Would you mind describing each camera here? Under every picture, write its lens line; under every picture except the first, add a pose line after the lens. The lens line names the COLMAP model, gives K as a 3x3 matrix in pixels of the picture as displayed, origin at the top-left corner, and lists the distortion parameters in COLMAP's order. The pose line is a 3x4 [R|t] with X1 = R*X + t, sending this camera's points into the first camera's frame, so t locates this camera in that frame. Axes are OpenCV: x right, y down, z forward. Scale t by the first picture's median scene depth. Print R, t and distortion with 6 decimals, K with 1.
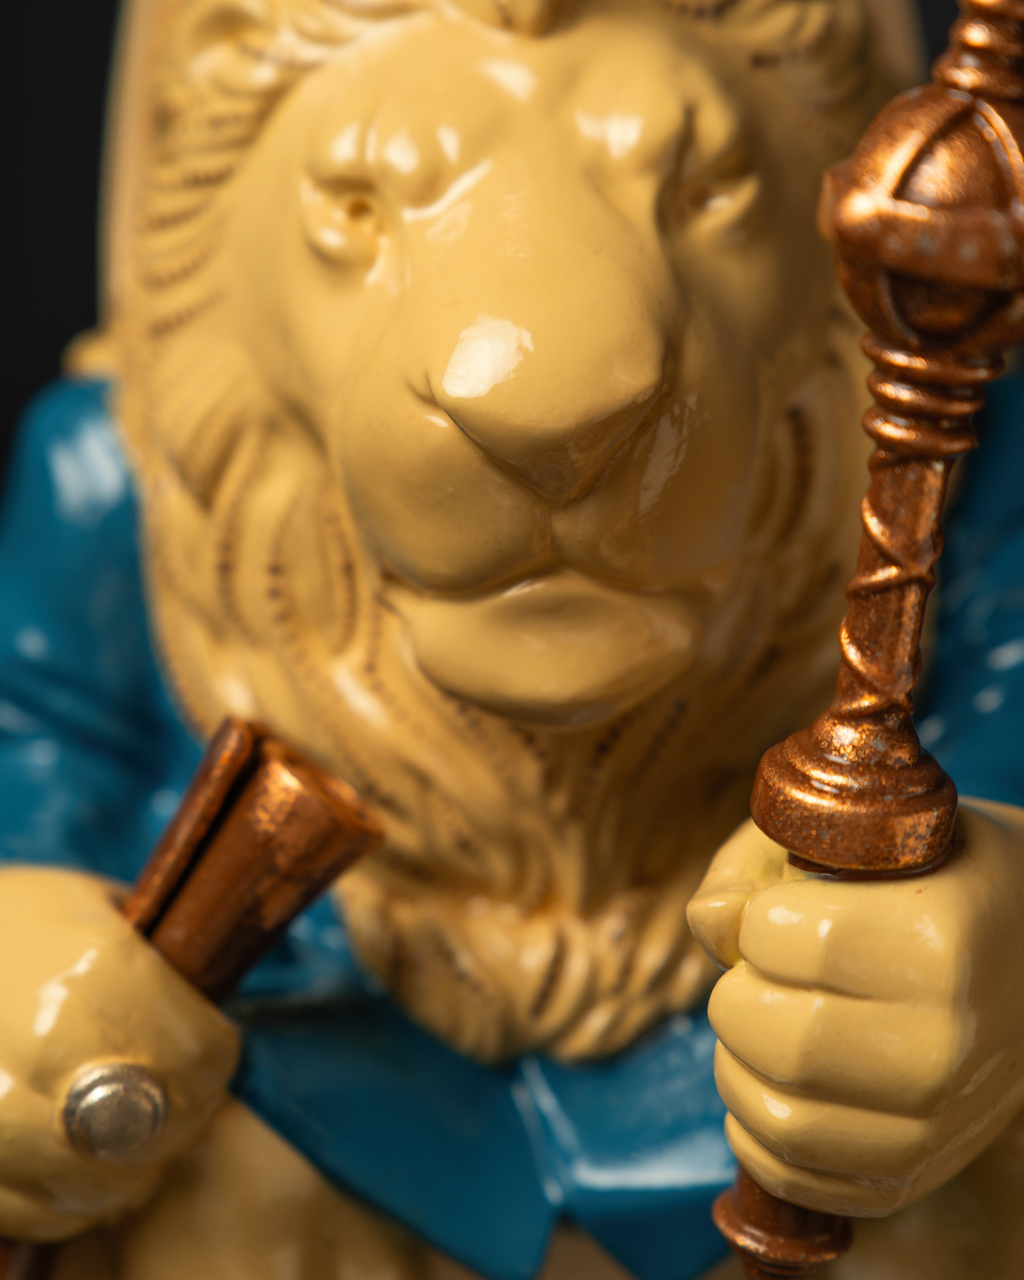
lens RADIAL K [[3566.8, 0, 512.4], [0, 3566.8, 646.2], [0, 0, 1]] dist [-0.045851, 0.000000]
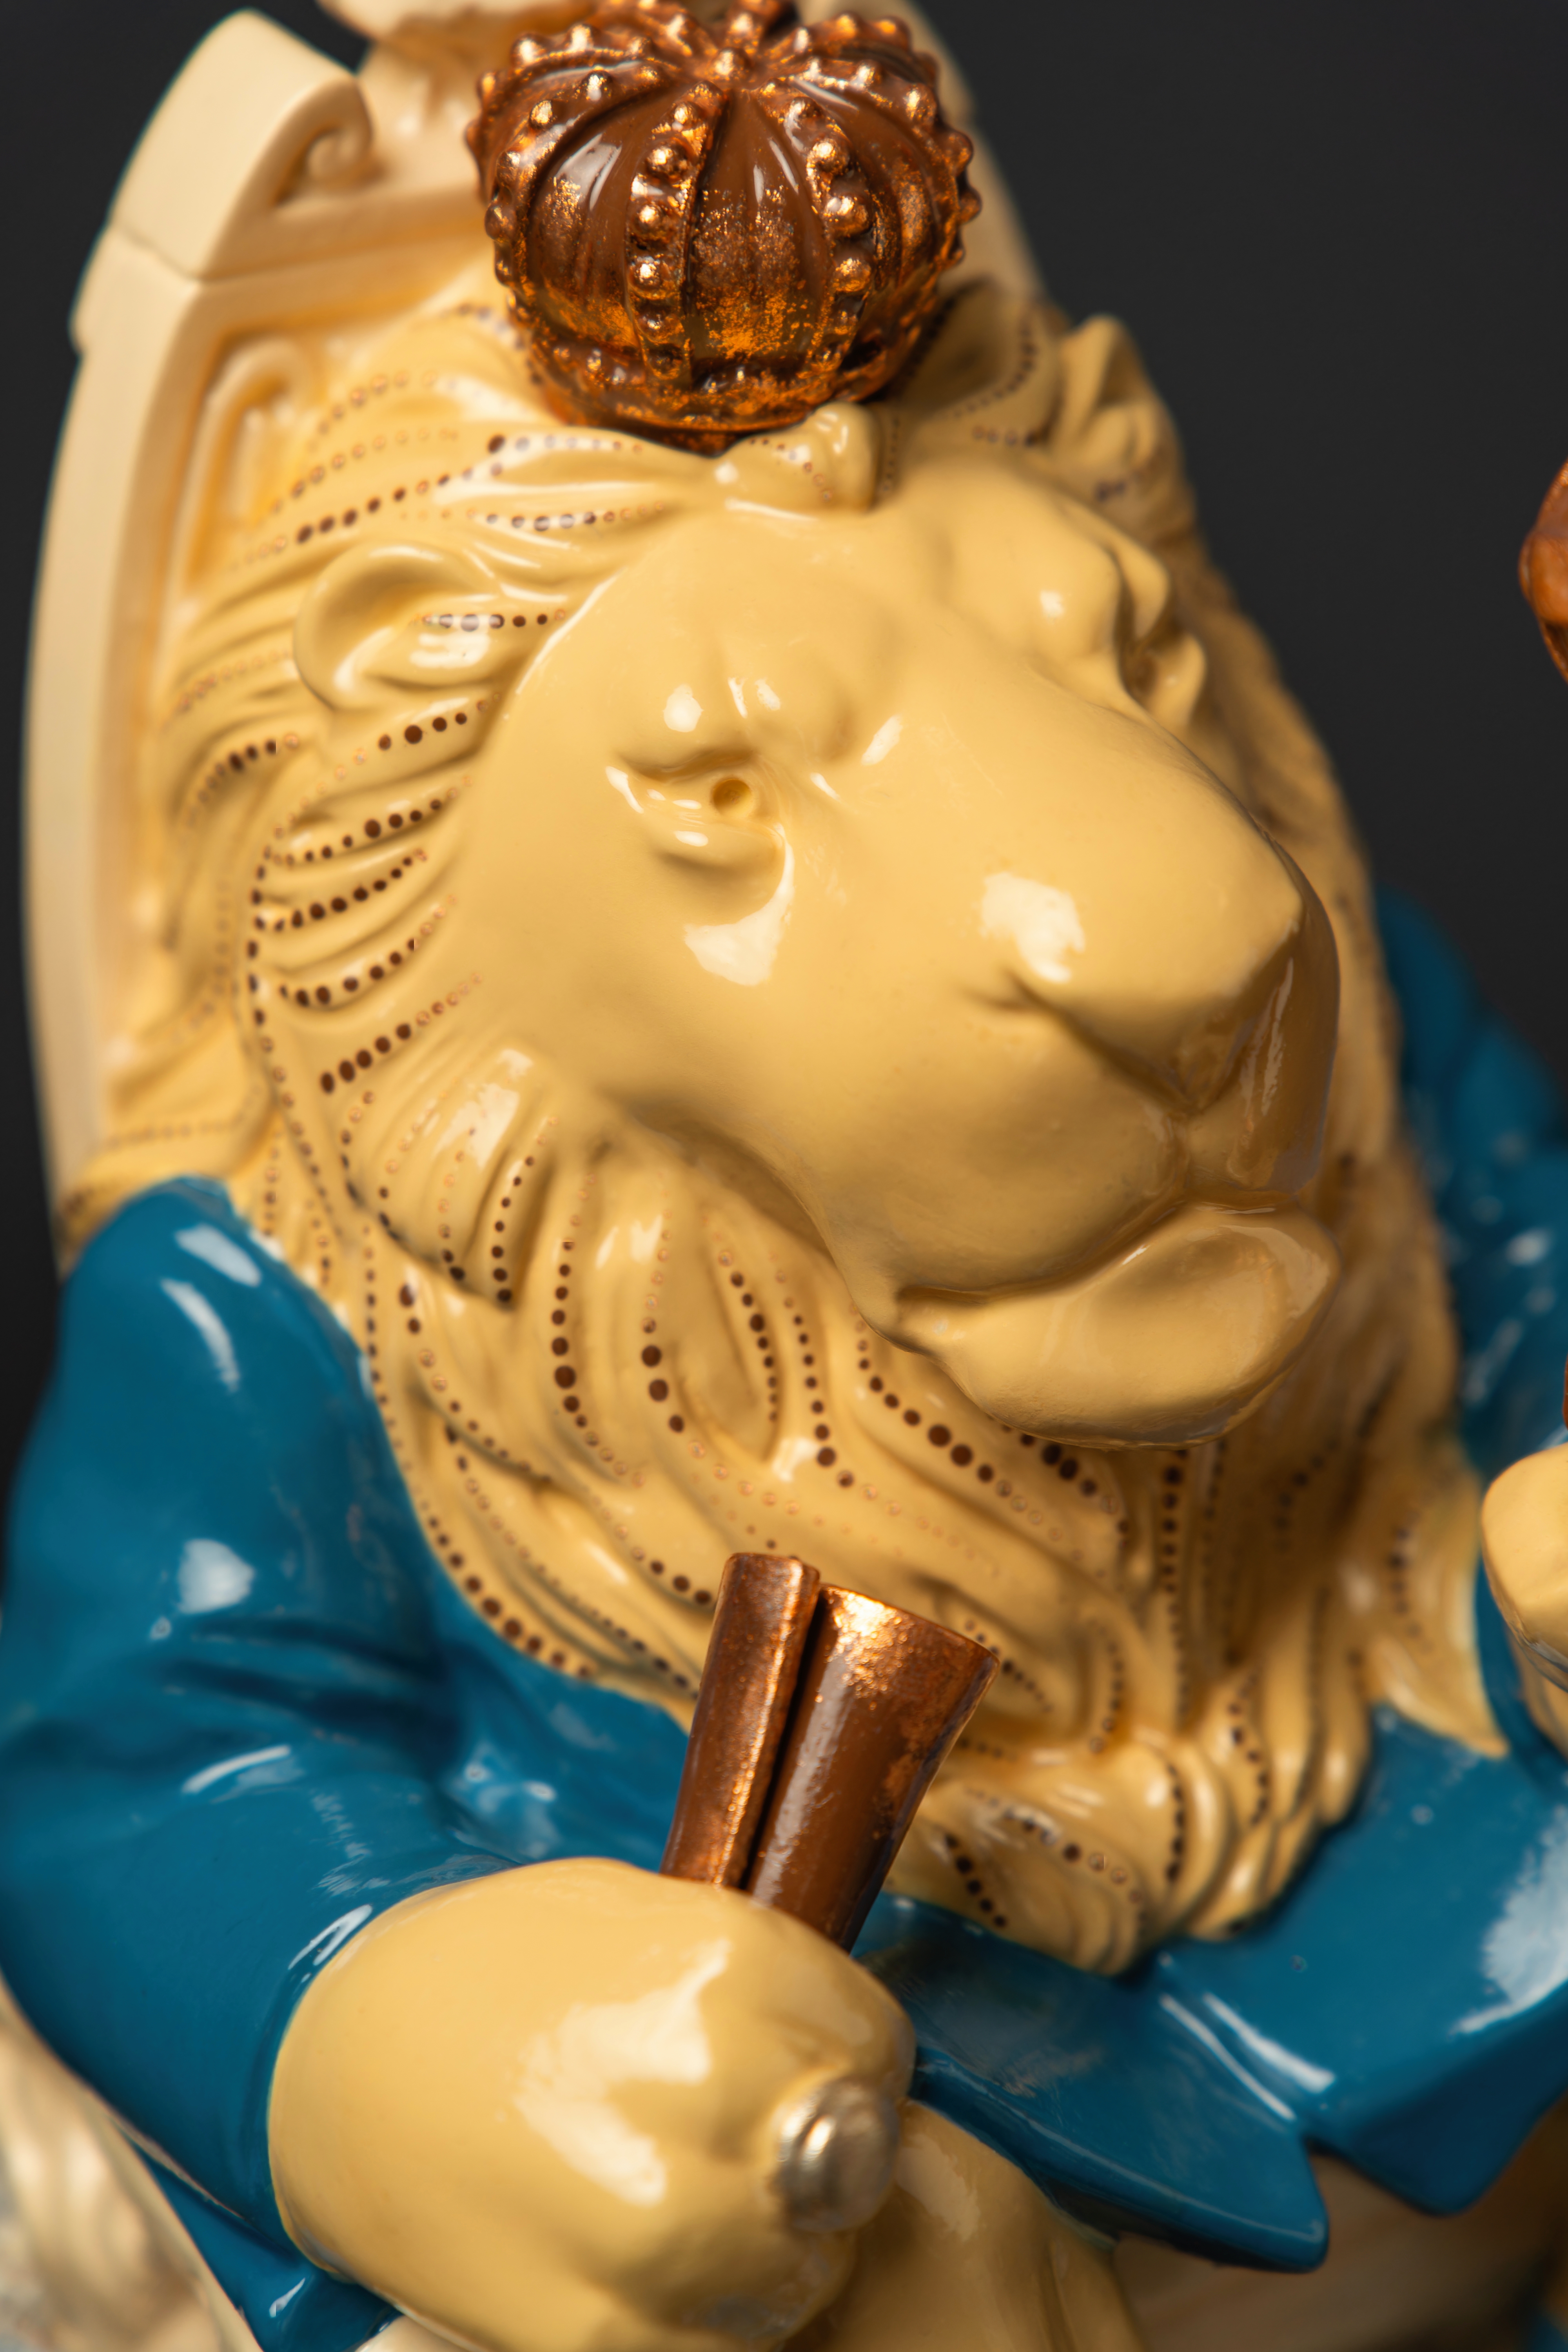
lens RADIAL K [[5448.6, 0, 828.9], [0, 5448.6, 1062.3], [0, 0, 1]] dist [0.013627, 0.000000]
pose [[0.885981, -0.232504, 0.401222, -0.457426], [0.278449, 0.958614, -0.059367, -0.004390], [-0.370814, 0.164318, 0.914055, 0.037885]]
